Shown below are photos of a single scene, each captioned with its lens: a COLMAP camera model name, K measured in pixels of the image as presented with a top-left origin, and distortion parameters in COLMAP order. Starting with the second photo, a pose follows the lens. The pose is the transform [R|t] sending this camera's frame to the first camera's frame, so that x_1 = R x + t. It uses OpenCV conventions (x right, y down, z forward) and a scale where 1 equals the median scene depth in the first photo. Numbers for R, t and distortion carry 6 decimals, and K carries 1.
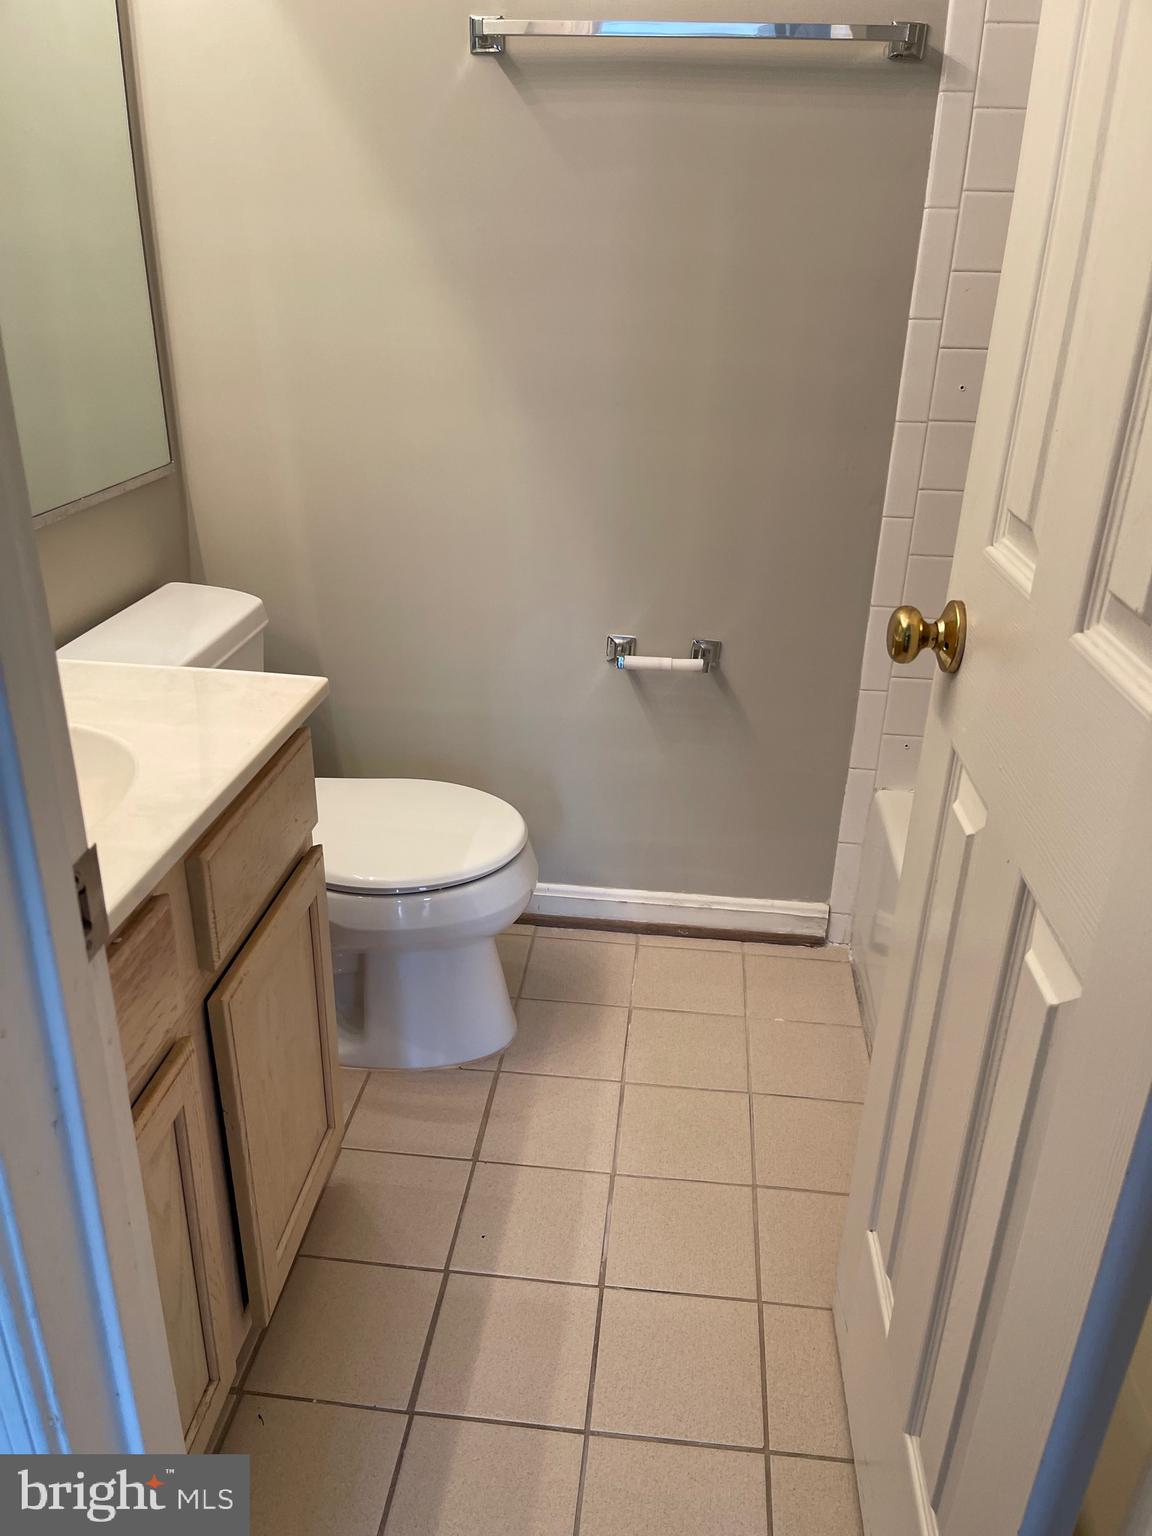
lens RADIAL K [[1161.2, 0, 566.4], [0, 1161.2, 769.7], [0, 0, 1]] dist [0.066507, -0.087539]
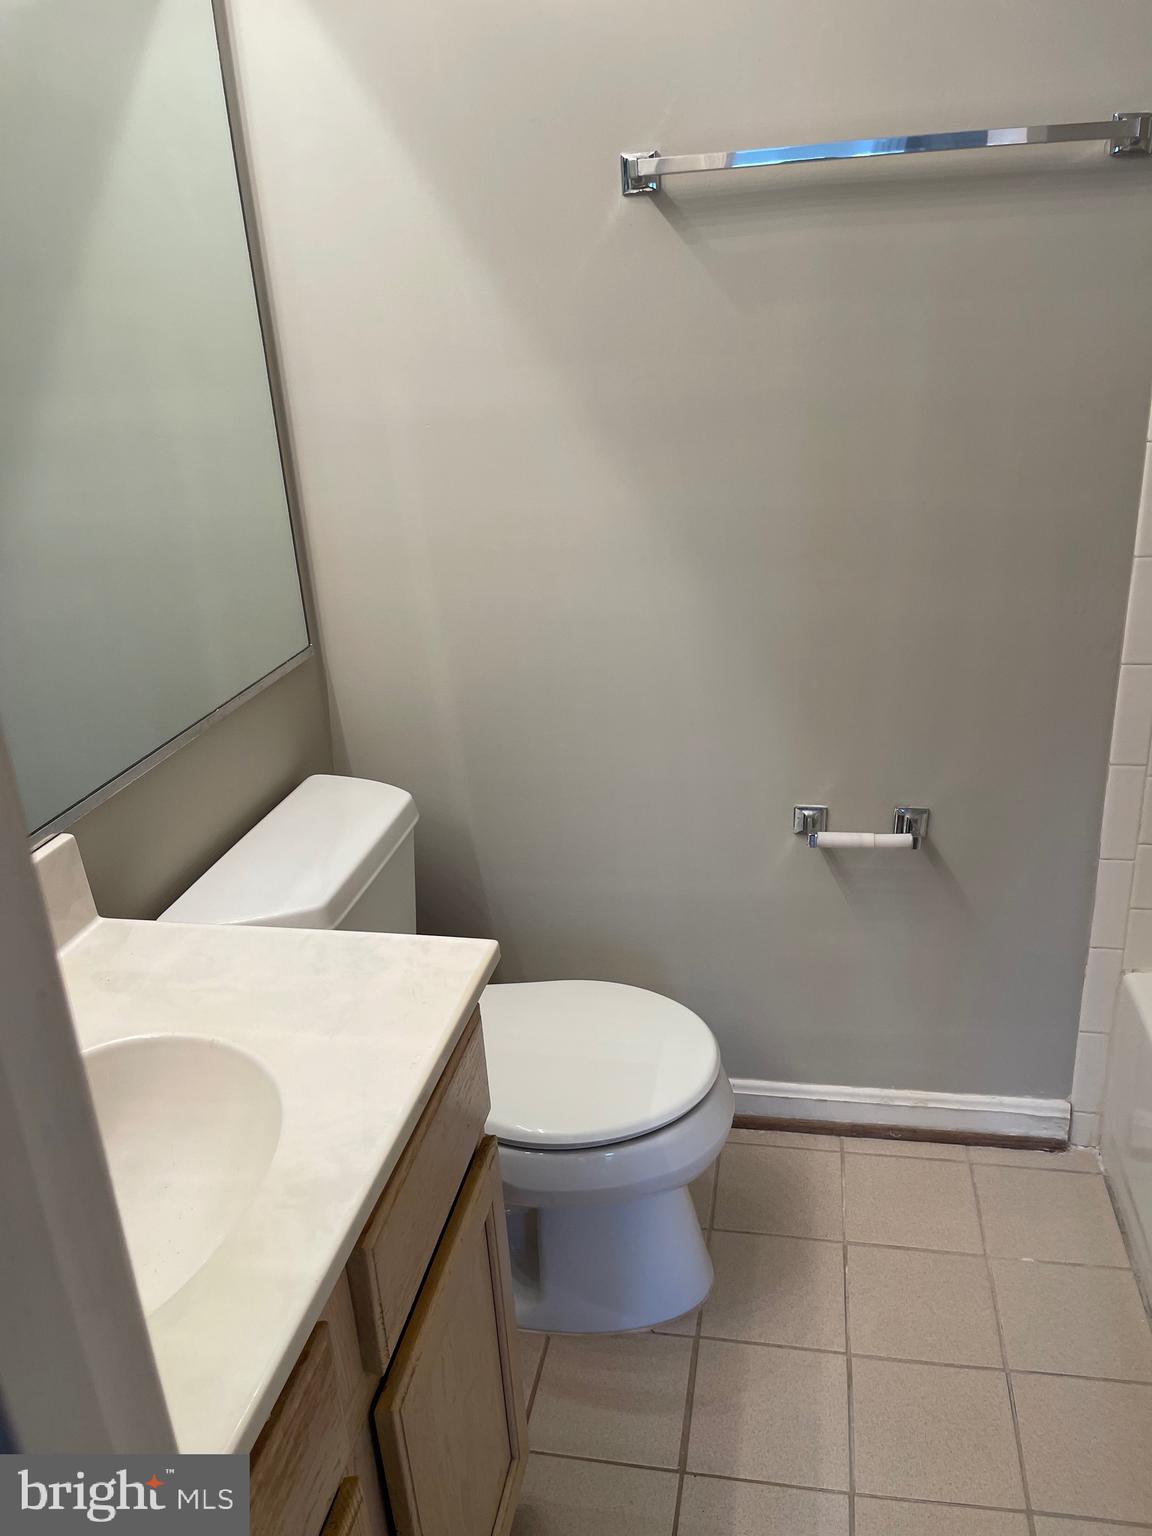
lens RADIAL K [[1180.2, 0, 576.0], [0, 1180.2, 768.0], [0, 0, 1]] dist [0.071450, -0.096067]
pose [[0.993653, -0.045161, -0.103025, -0.037509], [0.039258, 0.997508, -0.058625, -0.106110], [0.105415, 0.054209, 0.992950, 0.100787]]
